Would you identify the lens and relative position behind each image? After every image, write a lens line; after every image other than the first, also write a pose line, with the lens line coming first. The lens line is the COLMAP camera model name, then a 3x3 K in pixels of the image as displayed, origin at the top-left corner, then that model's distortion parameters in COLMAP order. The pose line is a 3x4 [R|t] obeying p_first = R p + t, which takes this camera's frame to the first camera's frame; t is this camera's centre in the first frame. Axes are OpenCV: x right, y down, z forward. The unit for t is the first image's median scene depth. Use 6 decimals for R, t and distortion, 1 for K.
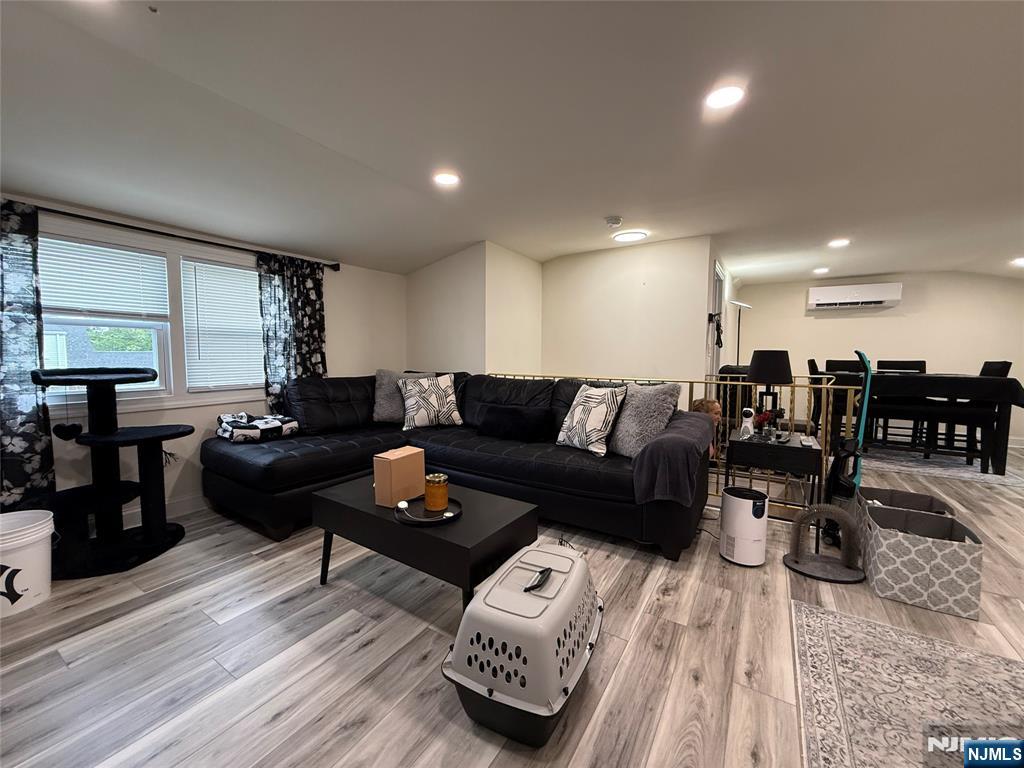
lens RADIAL K [[406.5, 0, 510.1], [0, 406.5, 383.3], [0, 0, 1]] dist [-0.000754, 0.000358]
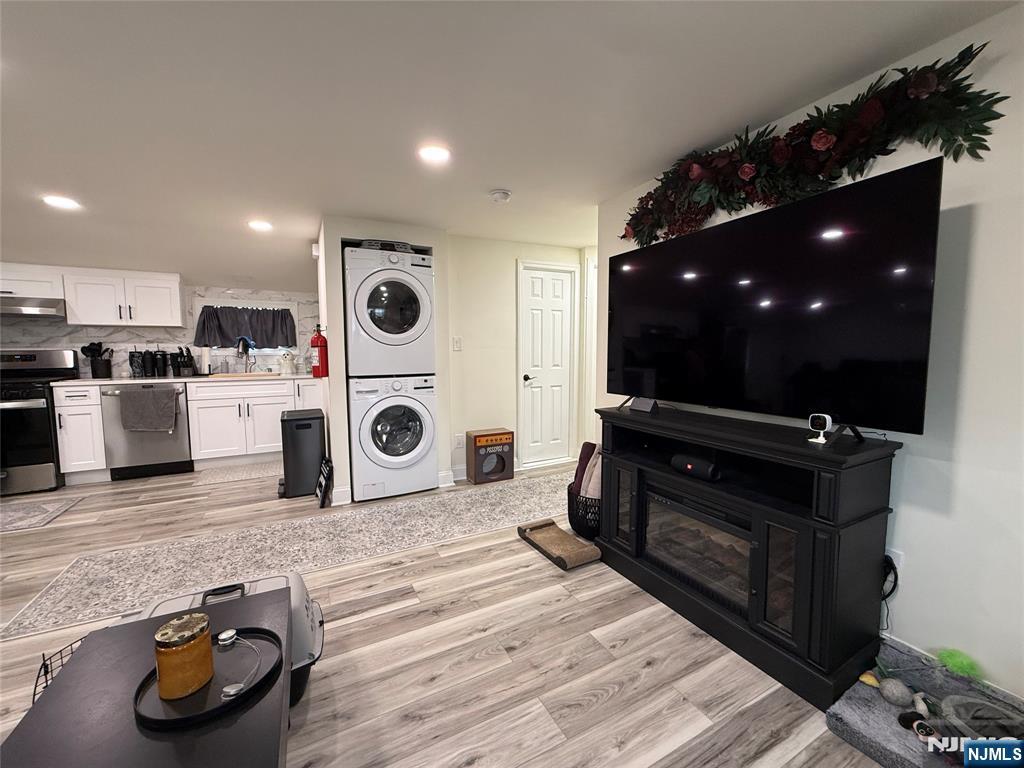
lens RADIAL K [[407.4, 0, 510.1], [0, 407.4, 383.0], [0, 0, 1]] dist [-0.000978, 0.000522]
pose [[-0.865917, -0.043384, 0.498302, -0.475381], [0.033634, 0.988926, 0.144547, -0.084692], [-0.499055, 0.141925, -0.854869, 0.715817]]
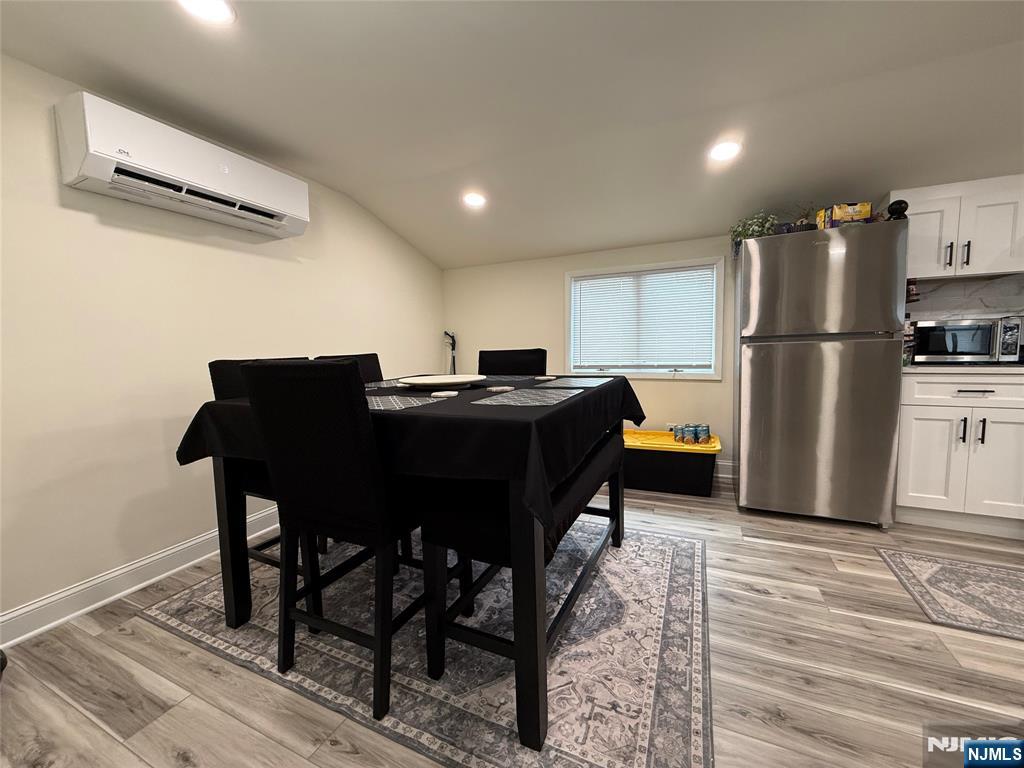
lens RADIAL K [[407.4, 0, 510.1], [0, 407.4, 383.0], [0, 0, 1]] dist [-0.000978, 0.000522]
pose [[-0.132258, -0.098017, 0.986357, 0.869533], [0.089249, 0.989879, 0.110334, -0.106980], [-0.987189, 0.102624, -0.122172, 1.600903]]
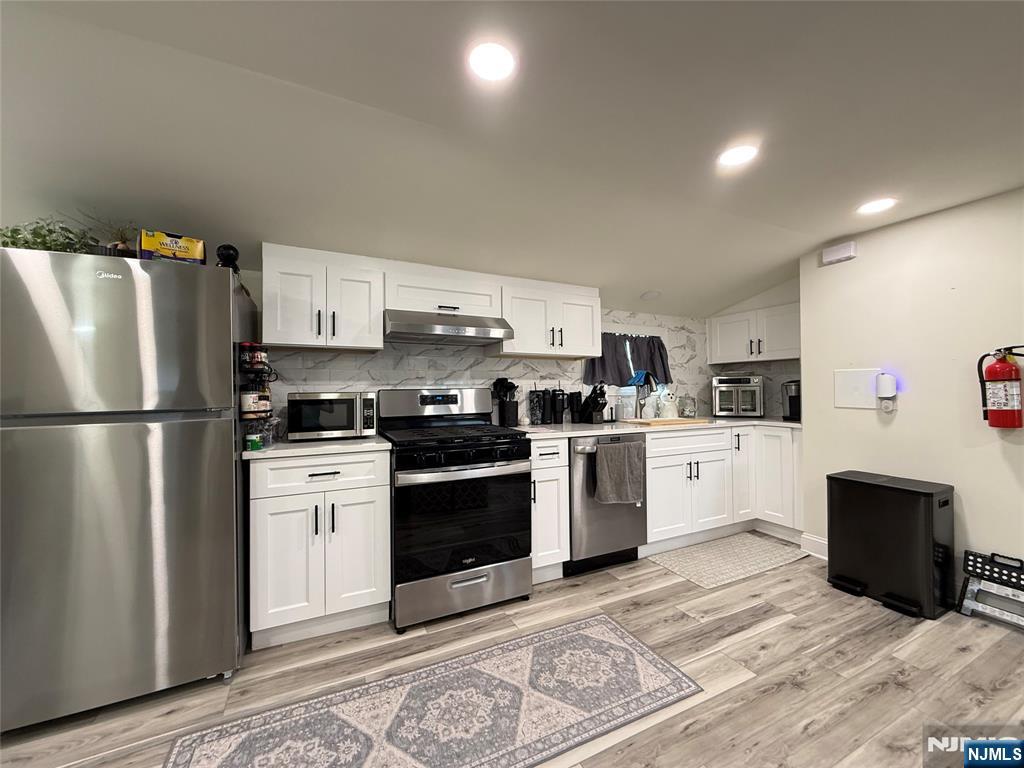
lens RADIAL K [[407.4, 0, 510.1], [0, 407.4, 383.0], [0, 0, 1]] dist [-0.000978, 0.000522]
pose [[-0.853544, 0.010518, 0.520914, 0.881804], [0.038776, 0.998306, 0.043378, -0.100017], [-0.519575, 0.057224, -0.852506, 1.079456]]
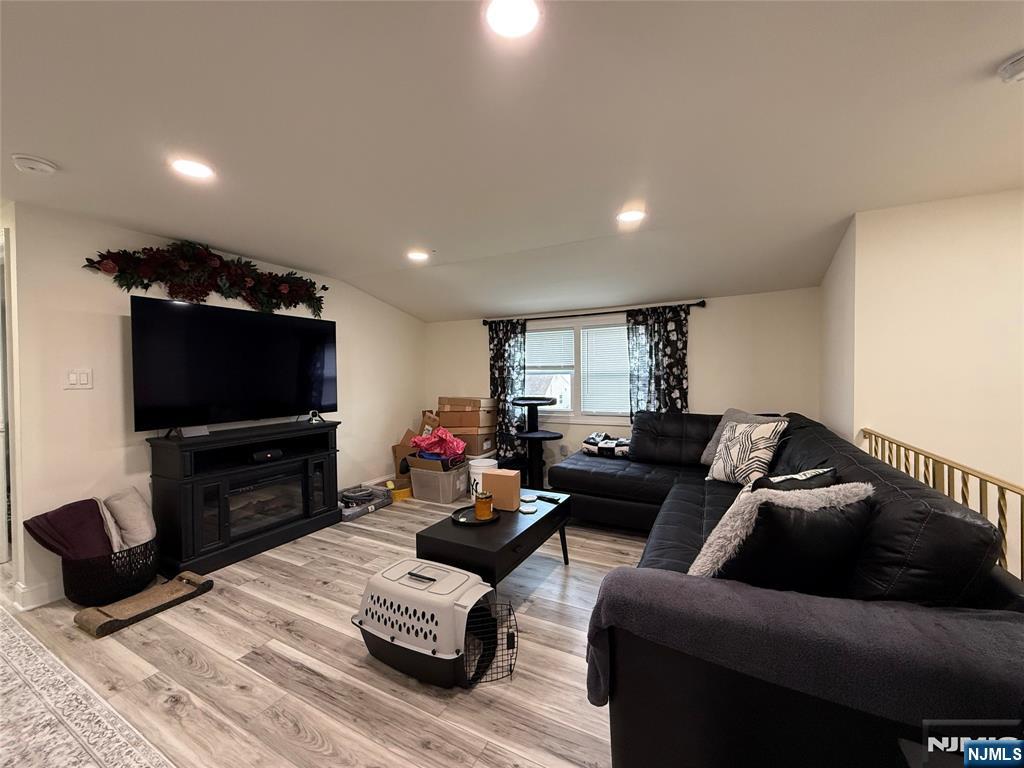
lens RADIAL K [[406.5, 0, 510.1], [0, 406.5, 383.3], [0, 0, 1]] dist [-0.000754, 0.000358]
pose [[0.076069, 0.010921, -0.997043, 0.680537], [-0.060314, 0.998159, 0.006332, -0.084302], [0.995277, 0.059654, 0.076588, 0.577598]]
